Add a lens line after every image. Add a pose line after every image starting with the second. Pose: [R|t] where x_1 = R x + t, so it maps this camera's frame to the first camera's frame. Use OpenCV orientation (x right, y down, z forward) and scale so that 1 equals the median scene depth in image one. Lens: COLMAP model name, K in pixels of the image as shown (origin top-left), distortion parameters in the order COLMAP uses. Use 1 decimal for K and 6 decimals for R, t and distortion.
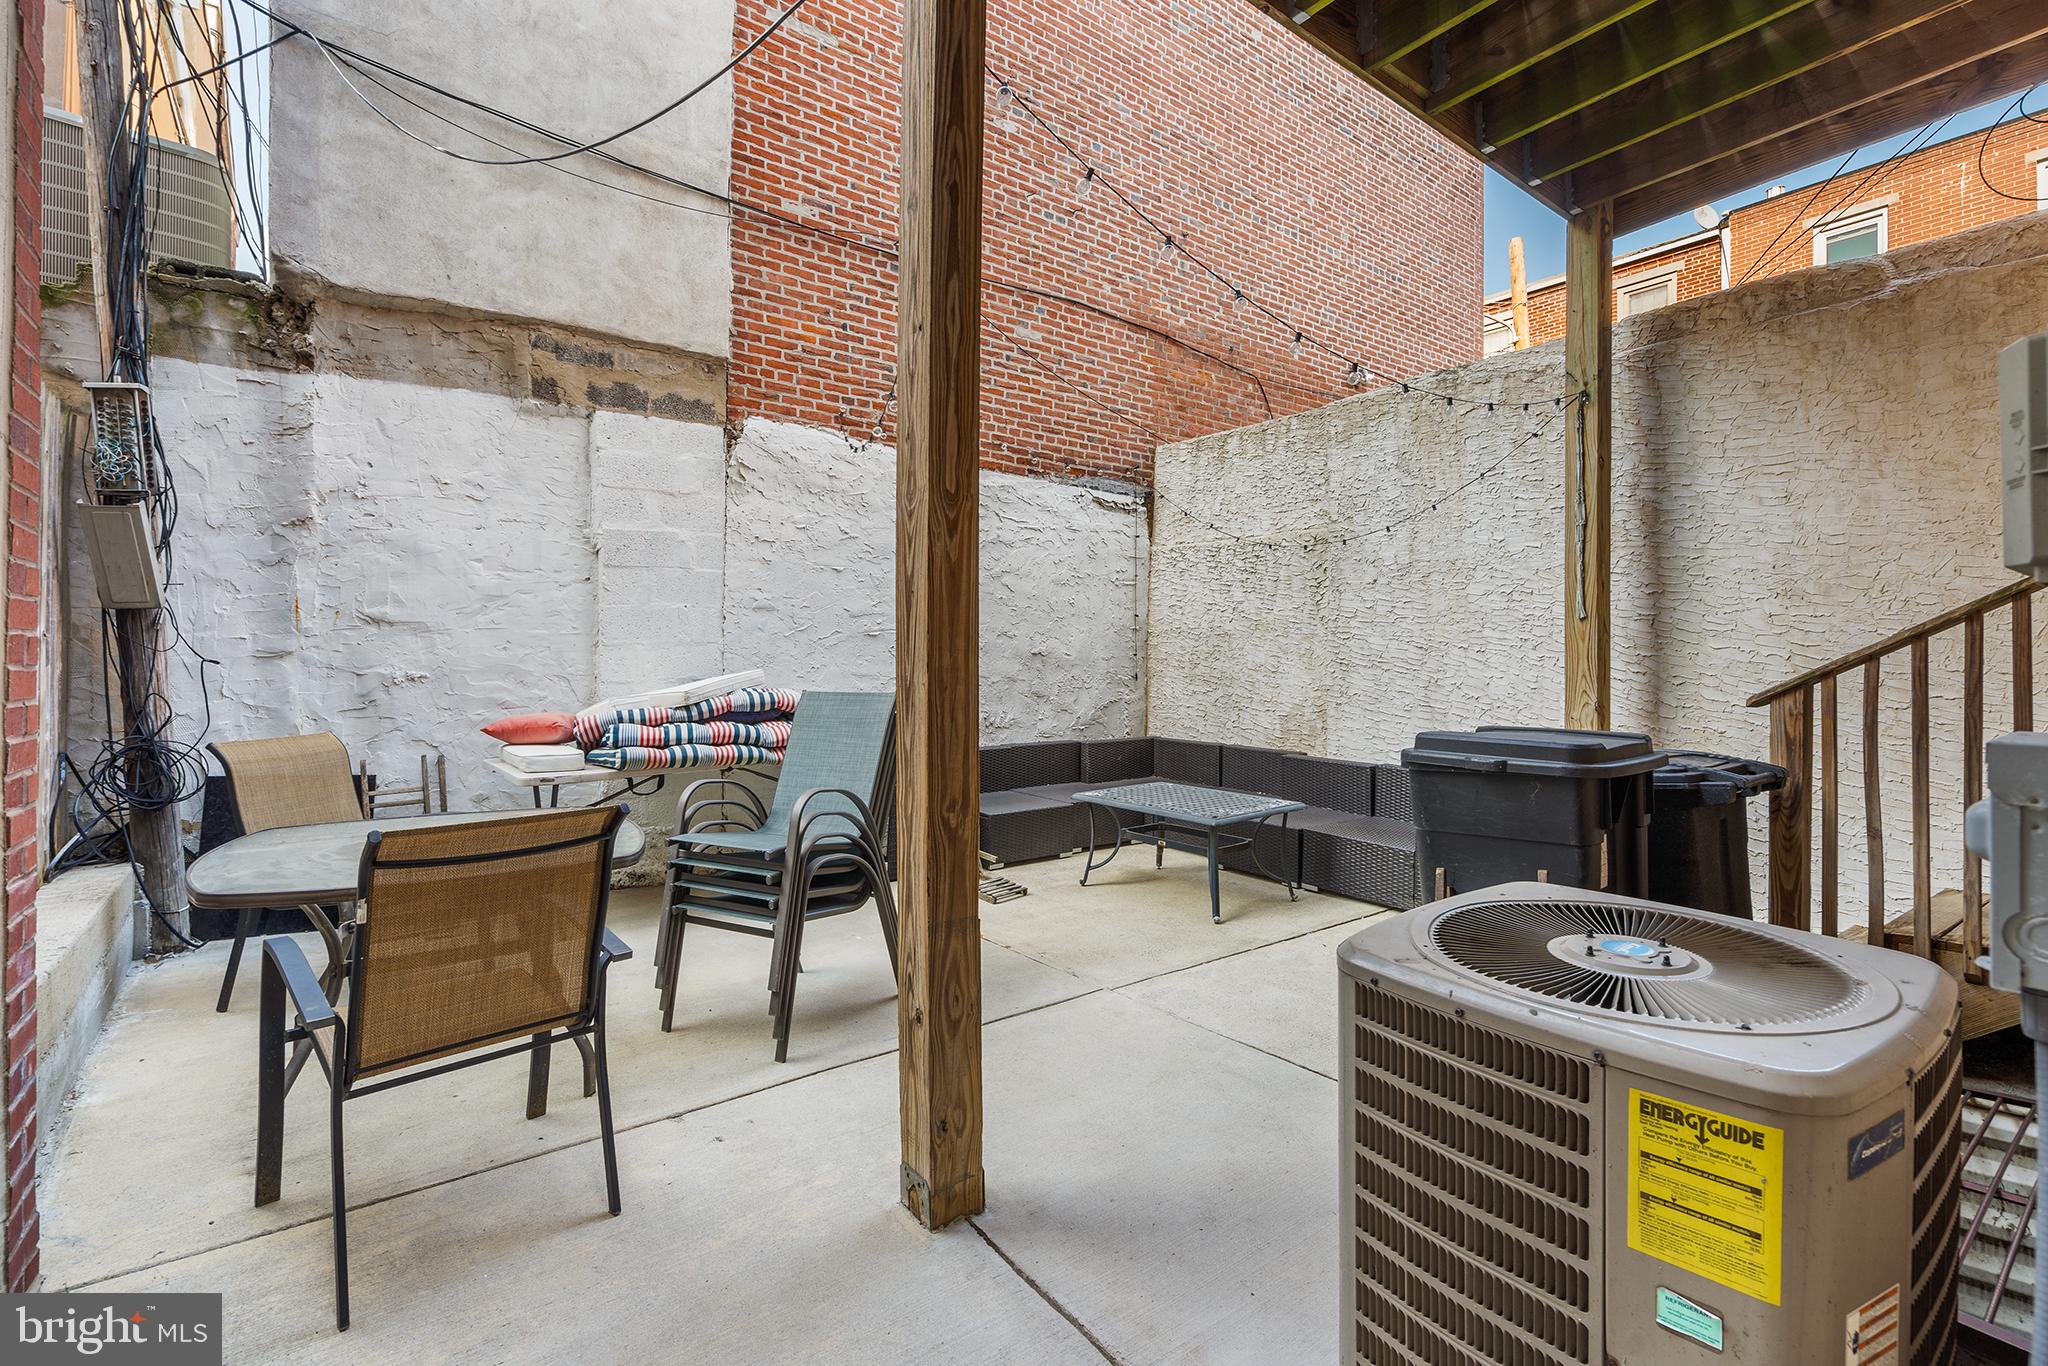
lens RADIAL K [[942.3, 0, 1029.2], [0, 942.3, 673.1], [0, 0, 1]] dist [-0.000416, 0.000869]
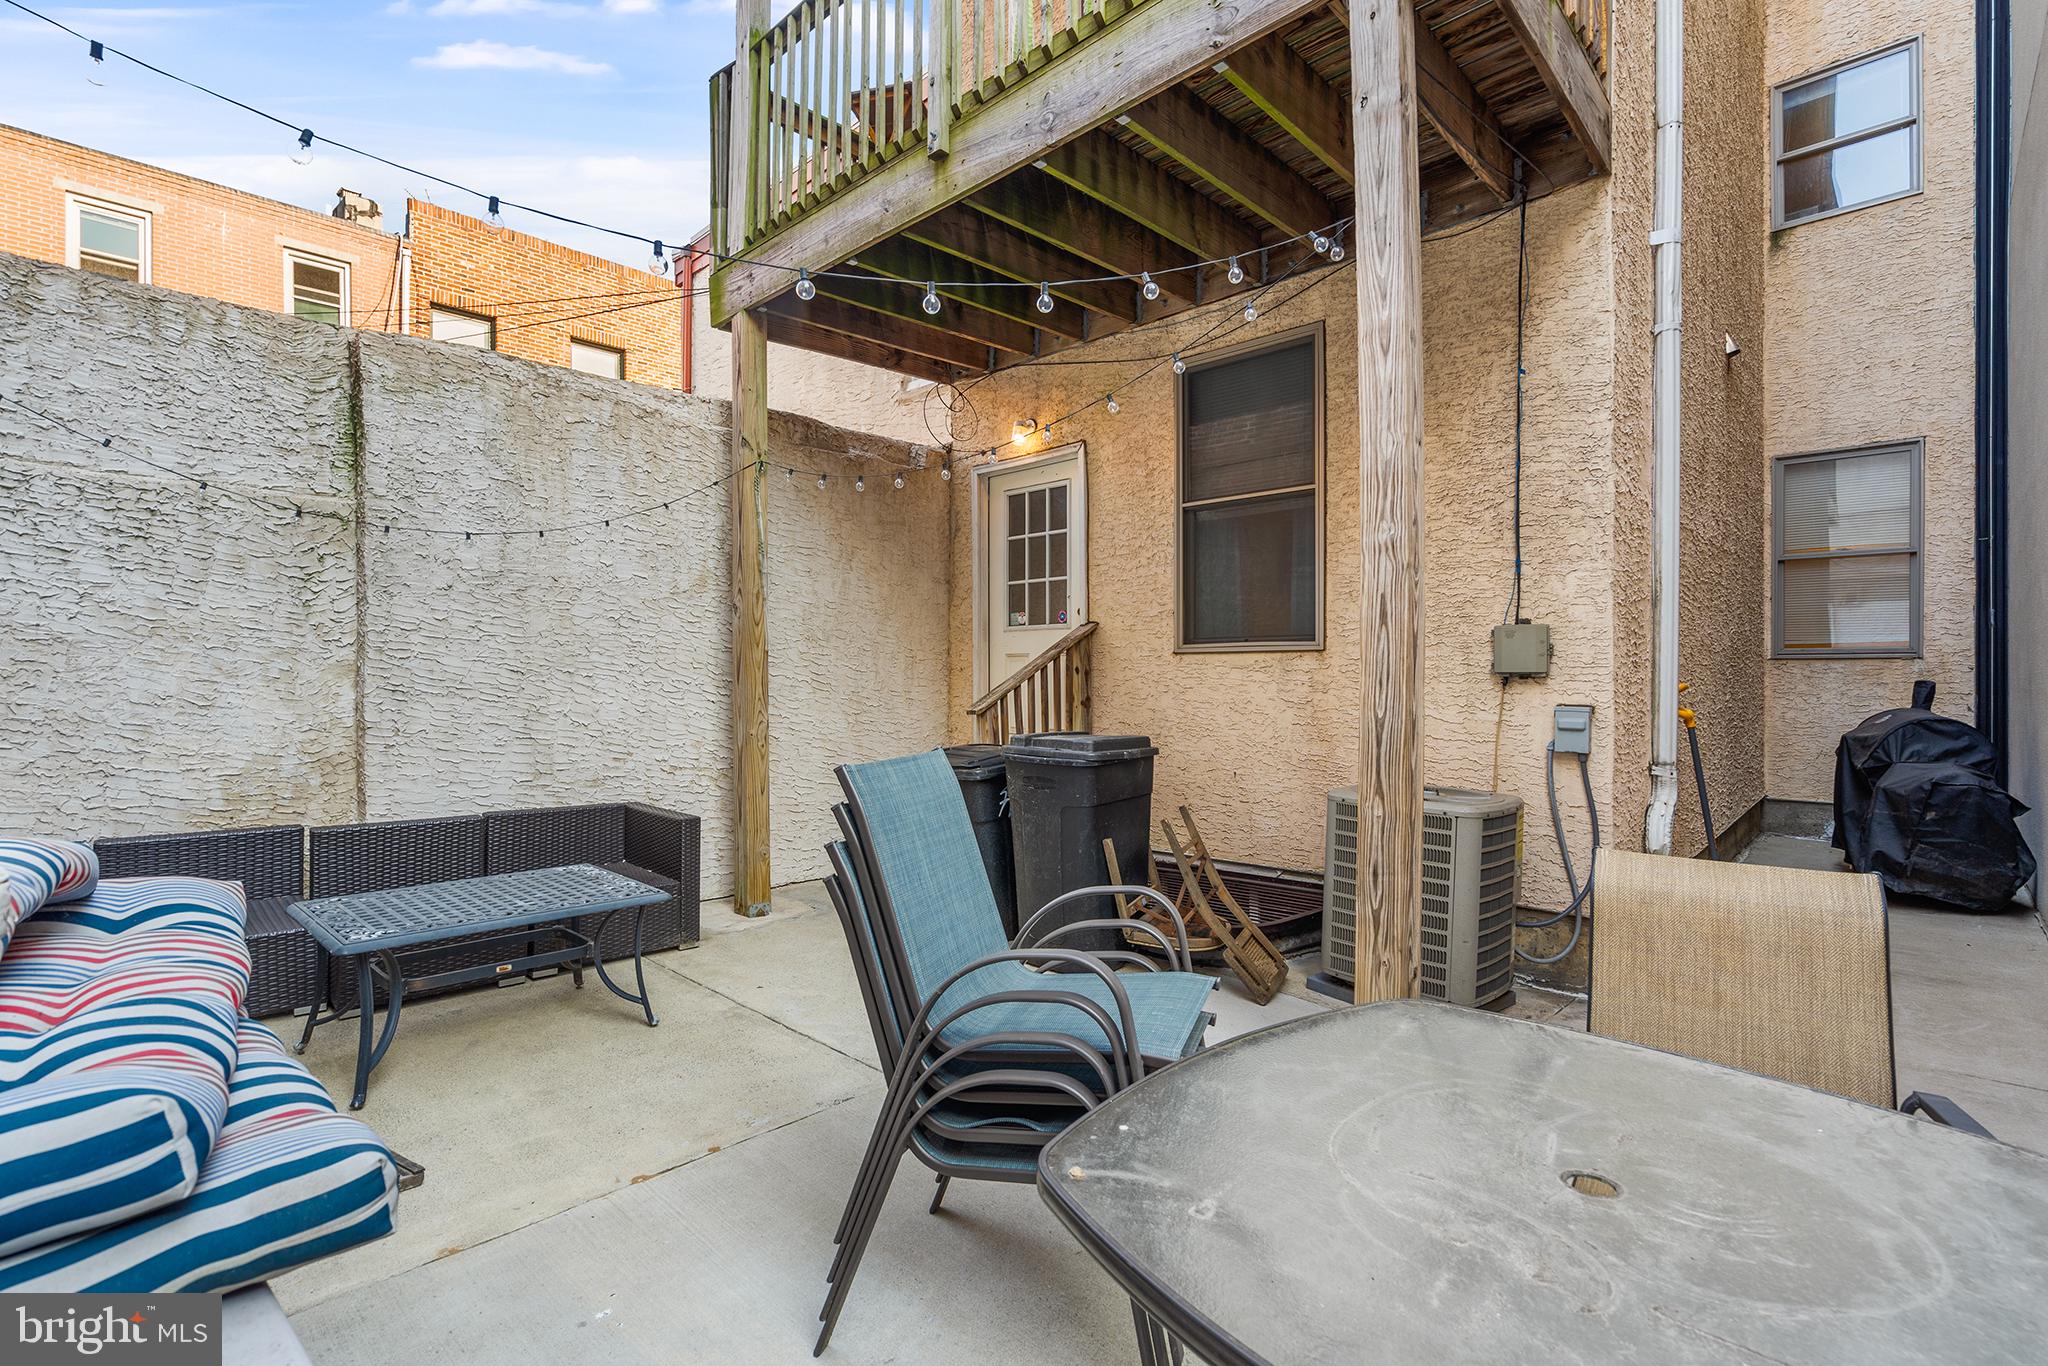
lens RADIAL K [[942.3, 0, 1029.2], [0, 942.3, 673.1], [0, 0, 1]] dist [-0.000416, 0.000869]
pose [[-0.151328, -0.003518, 0.988477, -0.504381], [0.007118, 0.999964, 0.004648, -0.025868], [-0.988458, 0.007739, -0.151297, 0.655266]]
